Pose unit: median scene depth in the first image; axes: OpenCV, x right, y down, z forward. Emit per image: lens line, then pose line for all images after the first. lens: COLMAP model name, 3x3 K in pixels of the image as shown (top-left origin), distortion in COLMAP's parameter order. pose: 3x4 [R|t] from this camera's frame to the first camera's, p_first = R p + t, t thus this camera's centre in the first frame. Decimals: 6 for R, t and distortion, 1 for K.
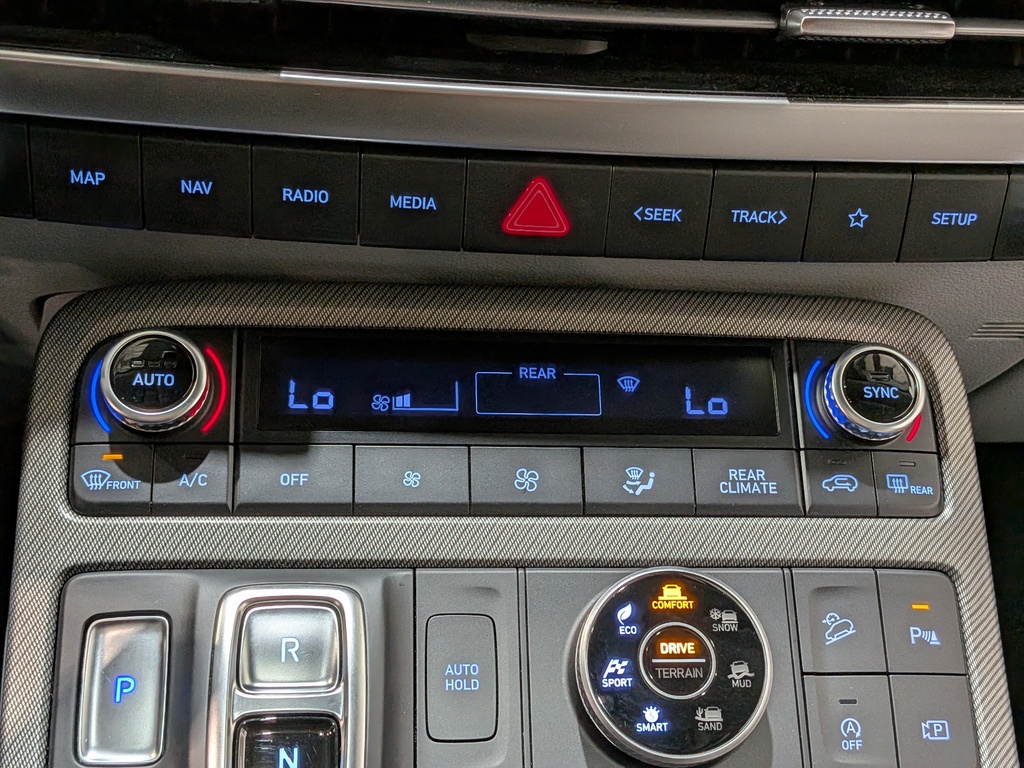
lens RADIAL K [[1473.6, 0, 543.7], [0, 1473.6, 397.6], [0, 0, 1]] dist [0.089123, 0.000000]
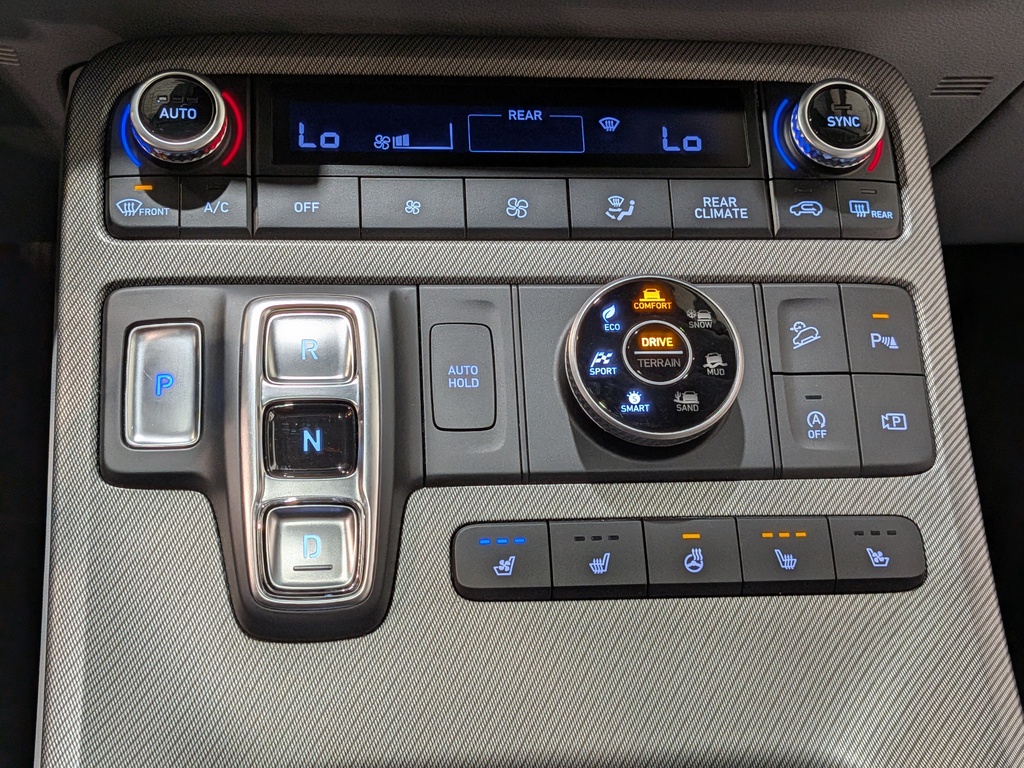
lens RADIAL K [[1473.6, 0, 490.2], [0, 1473.6, 382.8], [0, 0, 1]] dist [0.089123, 0.000000]
pose [[0.999466, -0.020758, -0.025237, -0.006972], [0.021620, 0.999175, 0.034373, 0.151827], [0.024502, -0.034900, 0.999090, -0.102441]]
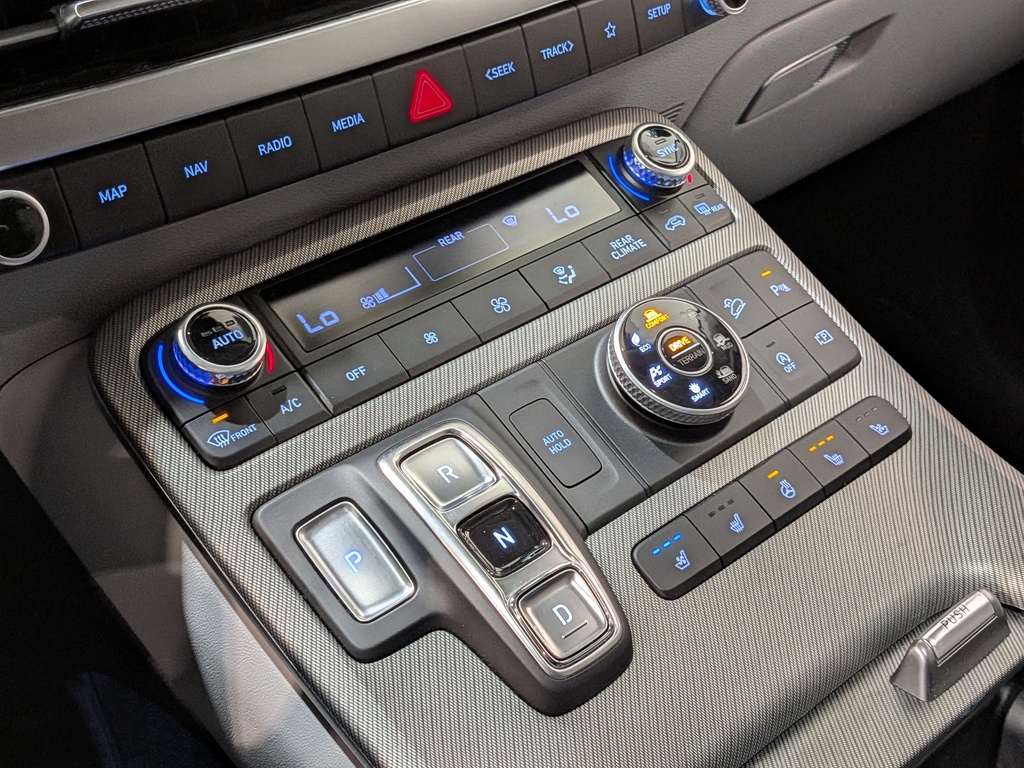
lens RADIAL K [[1473.6, 0, 545.6], [0, 1473.6, 401.8], [0, 0, 1]] dist [0.089123, 0.000000]
pose [[0.784409, -0.434153, 0.442959, -0.592072], [0.472732, 0.880818, 0.026176, 0.117242], [-0.401530, 0.188868, 0.896160, -0.135400]]
